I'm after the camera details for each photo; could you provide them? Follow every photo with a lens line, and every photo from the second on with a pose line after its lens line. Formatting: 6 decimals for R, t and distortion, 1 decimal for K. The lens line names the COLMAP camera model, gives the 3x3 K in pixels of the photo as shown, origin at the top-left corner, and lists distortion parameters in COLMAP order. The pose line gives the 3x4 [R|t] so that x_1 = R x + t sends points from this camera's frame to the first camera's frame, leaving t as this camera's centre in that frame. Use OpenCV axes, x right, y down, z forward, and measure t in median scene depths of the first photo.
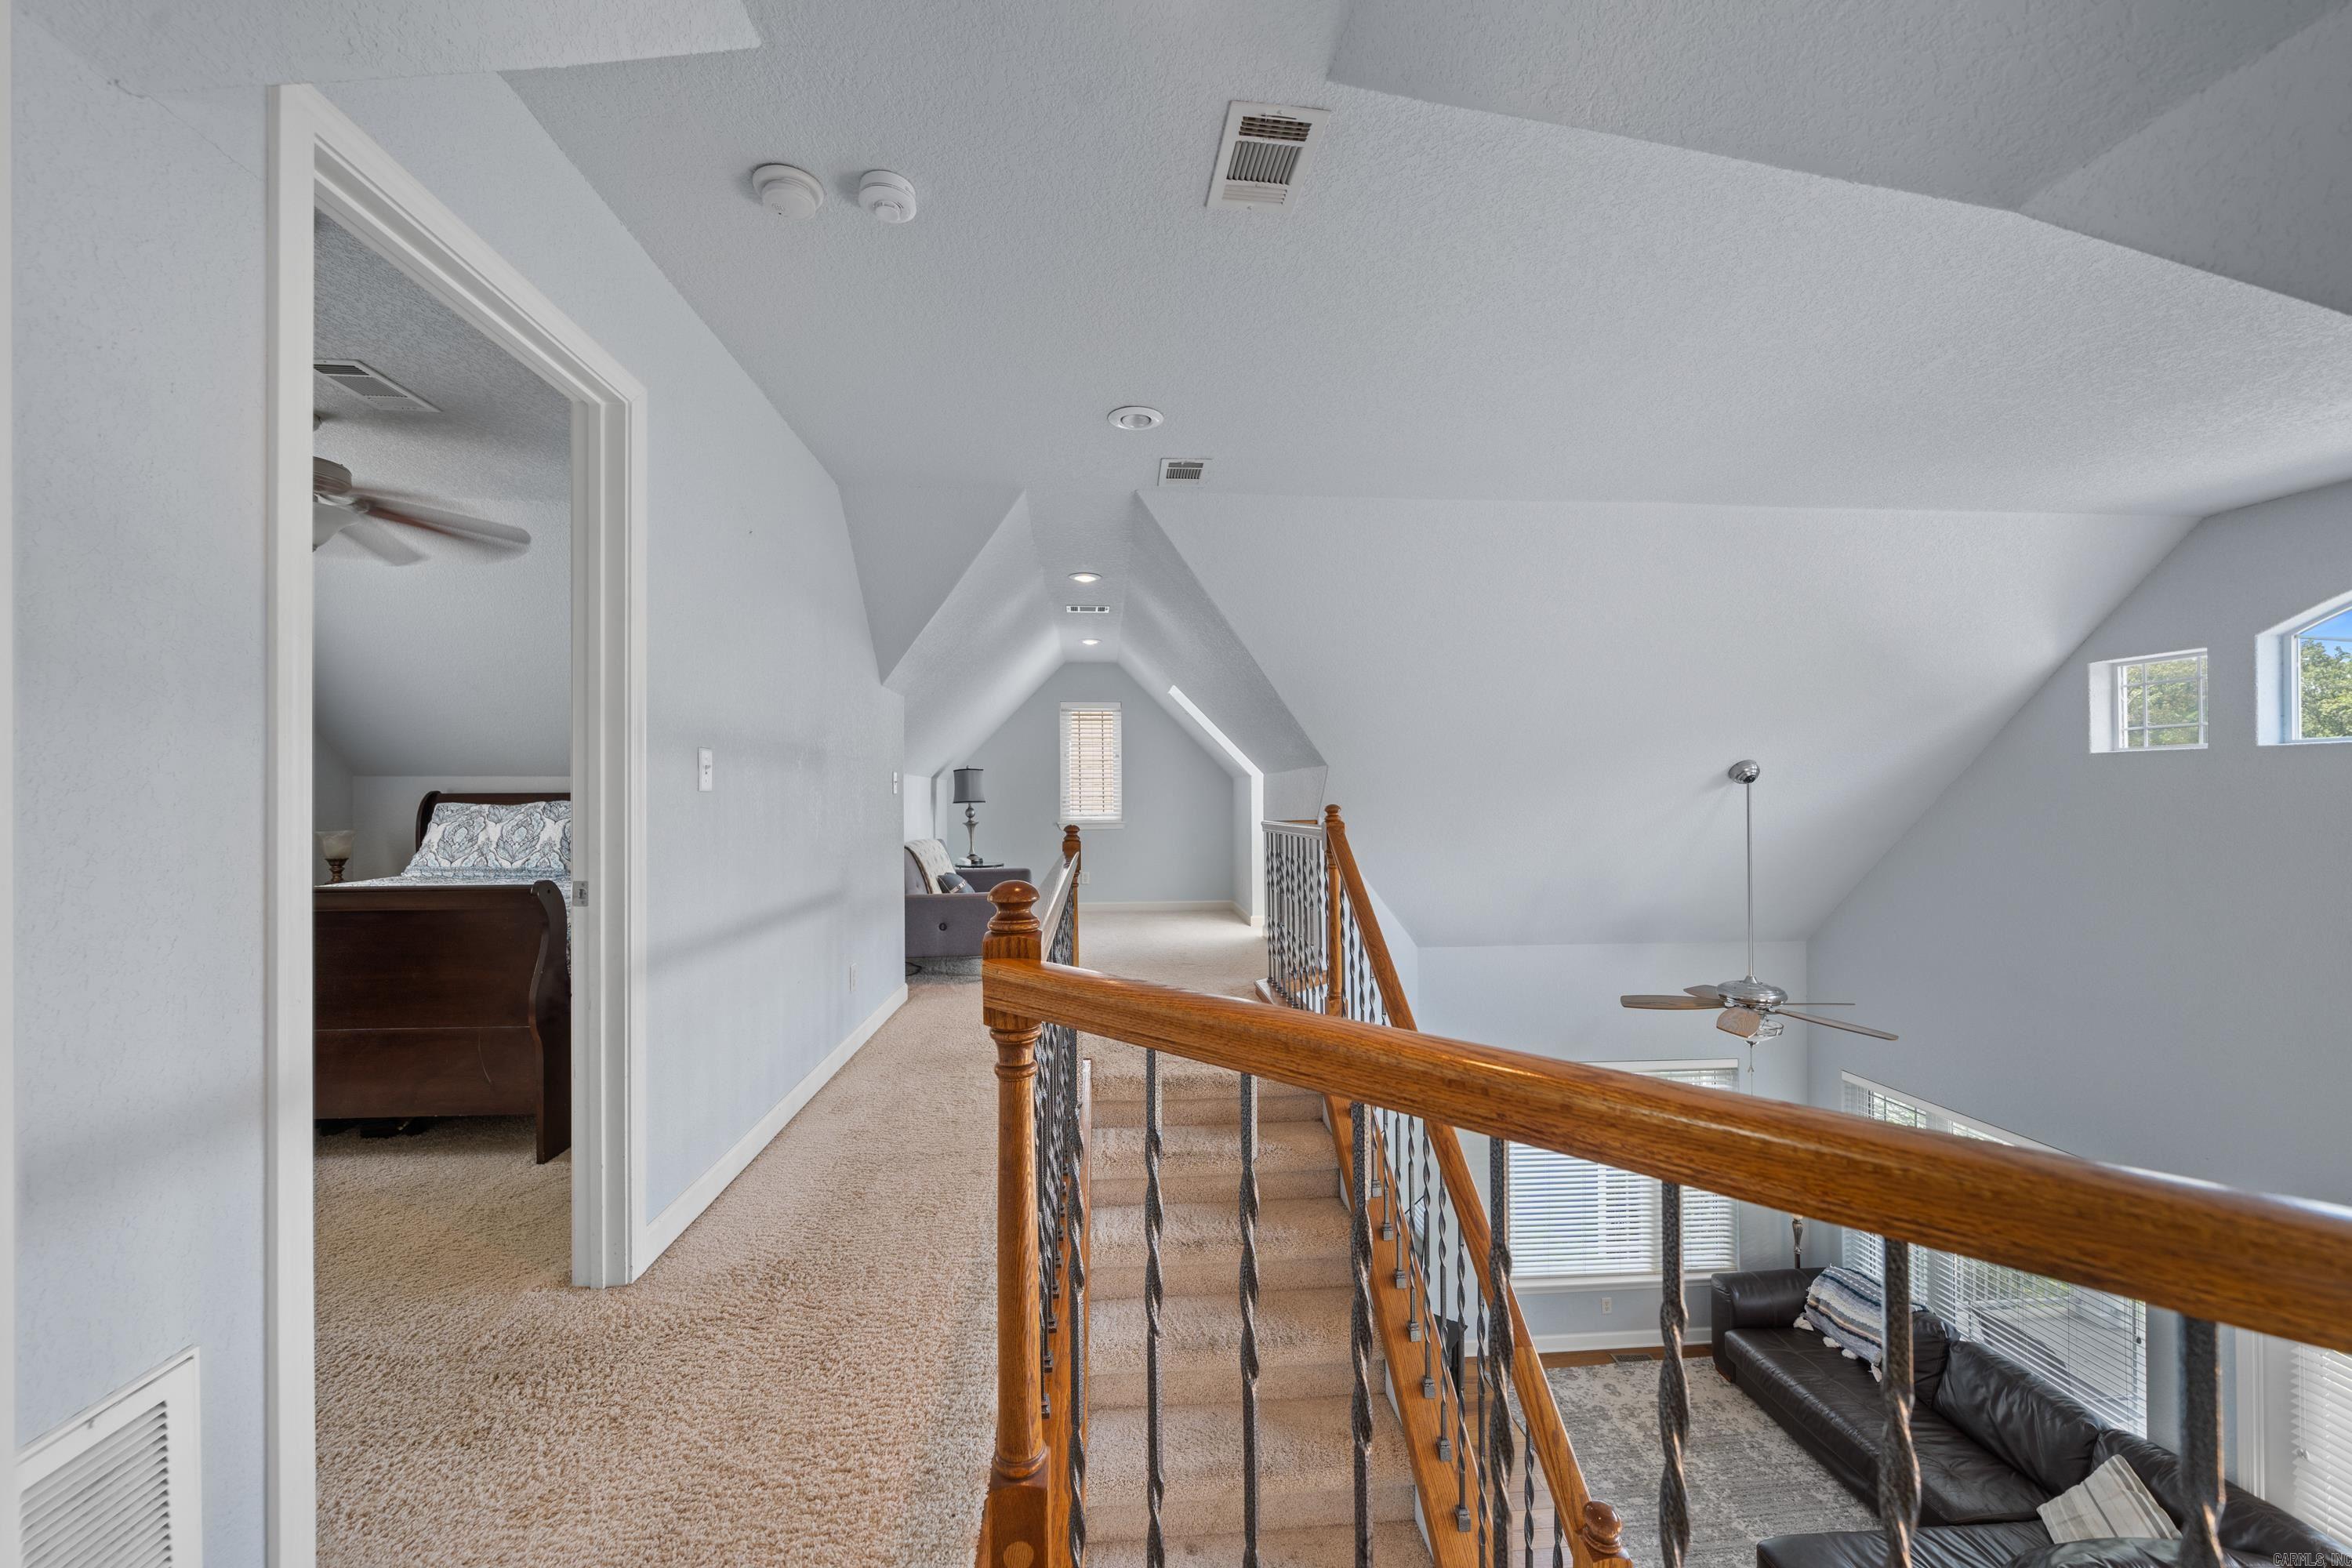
lens RADIAL K [[868.3, 0, 1174.6], [0, 868.3, 789.7], [0, 0, 1]] dist [-0.000083, 0.000060]
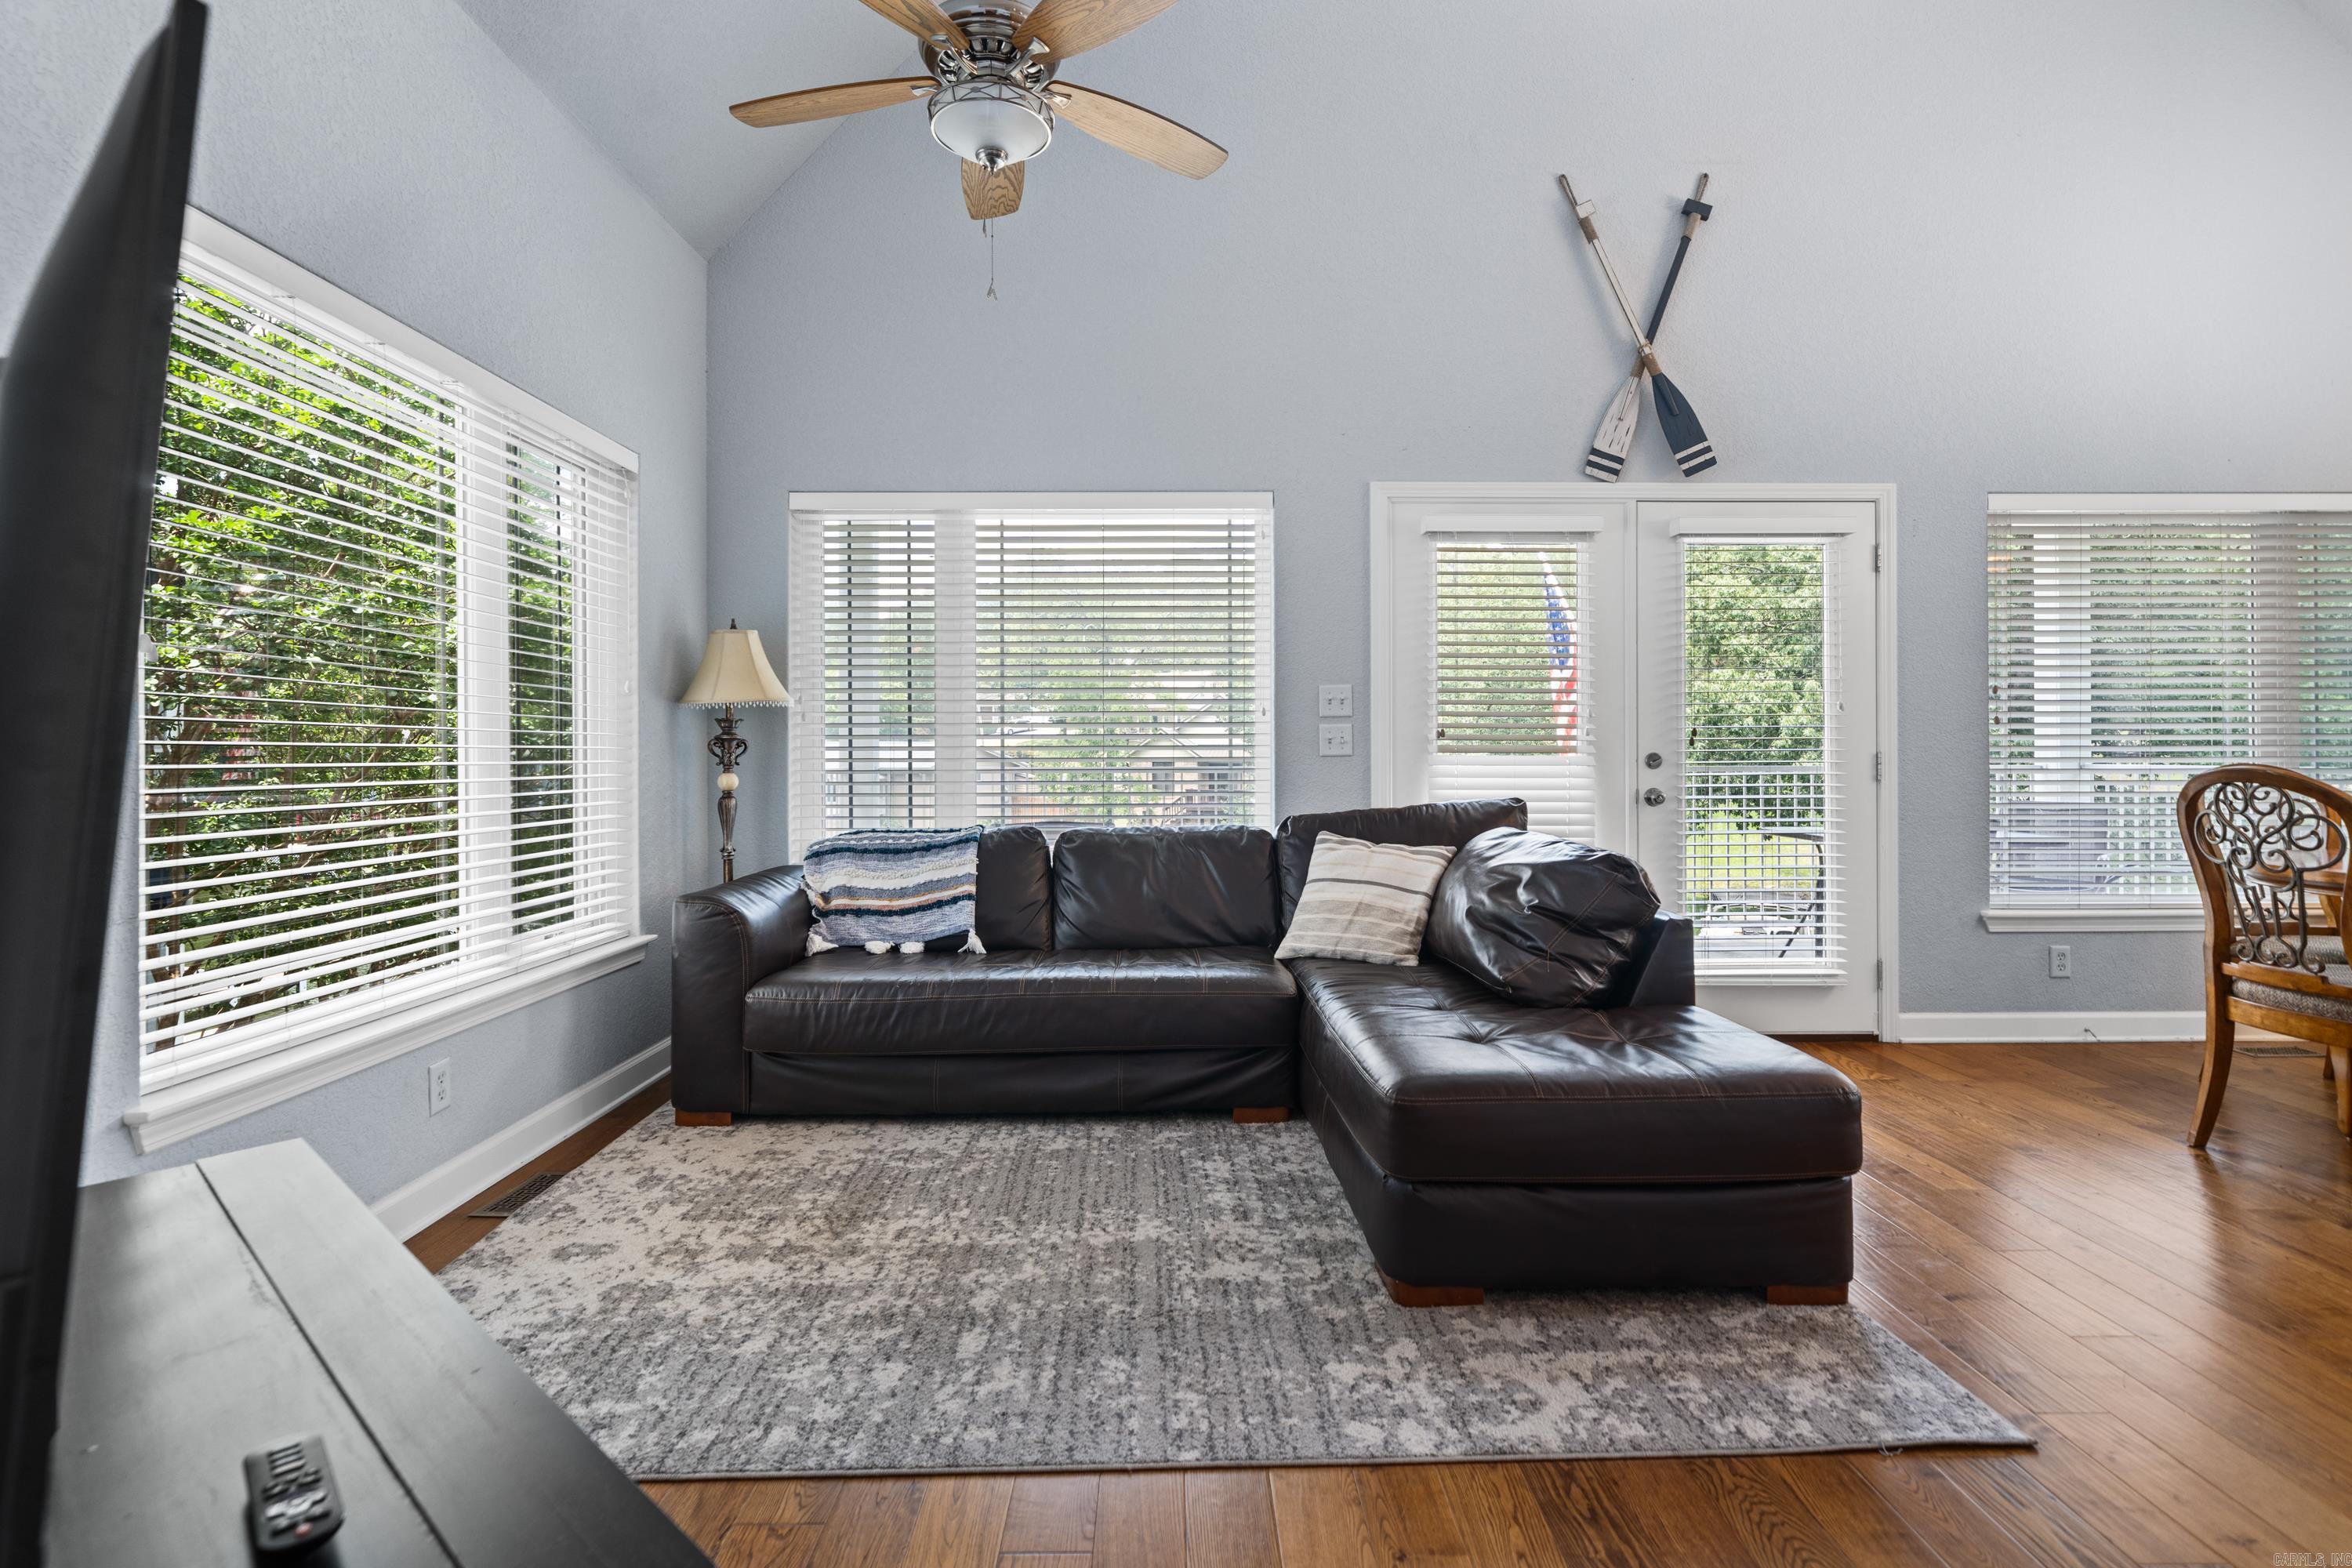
lens RADIAL K [[1156.6, 0, 1167.4], [0, 1156.6, 761.0], [0, 0, 1]] dist [-0.003127, -0.000087]
pose [[0.076785, 0.000011, 0.997048, 0.093552], [-0.003292, 0.999995, 0.000242, 0.536531], [-0.997042, -0.003301, 0.076785, 0.792322]]
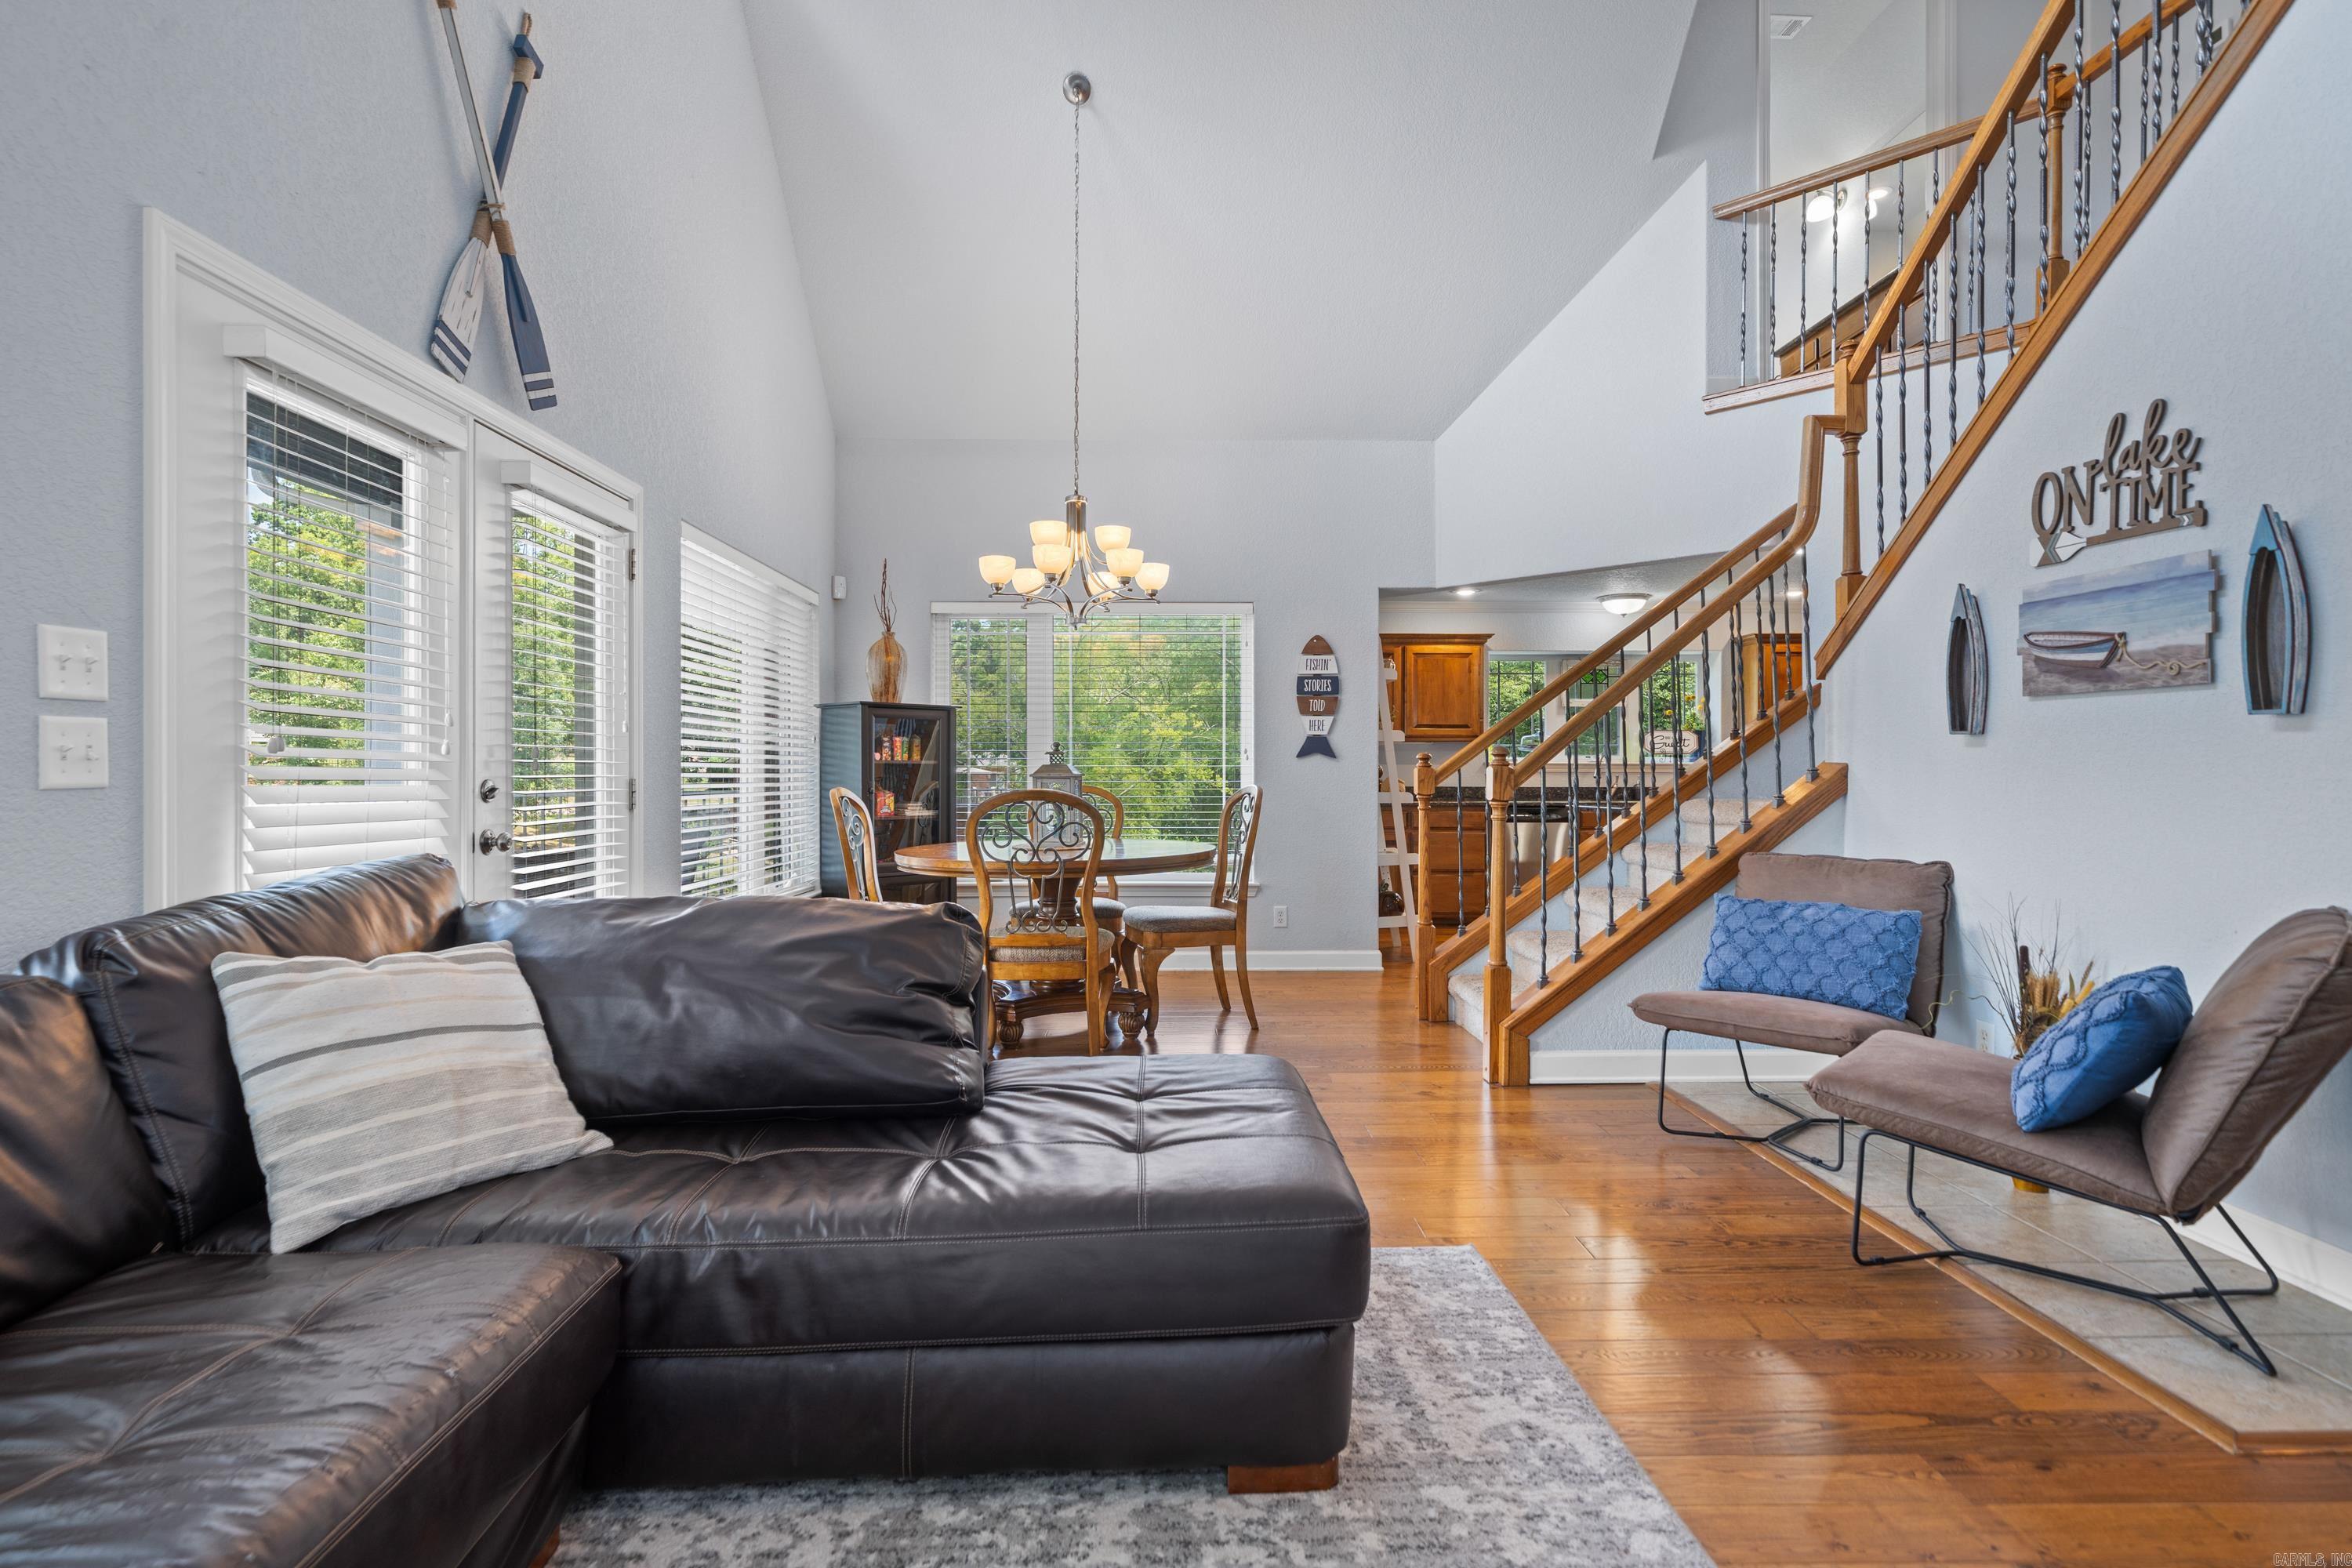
lens RADIAL K [[1165.5, 0, 1168.1], [0, 1165.5, 796.5], [0, 0, 1]] dist [-0.006031, 0.004967]
pose [[-0.998050, 0.006583, 0.062074, 0.539820], [0.007491, 0.999868, 0.014412, 0.532261], [-0.061971, 0.014849, -0.997967, 1.068007]]
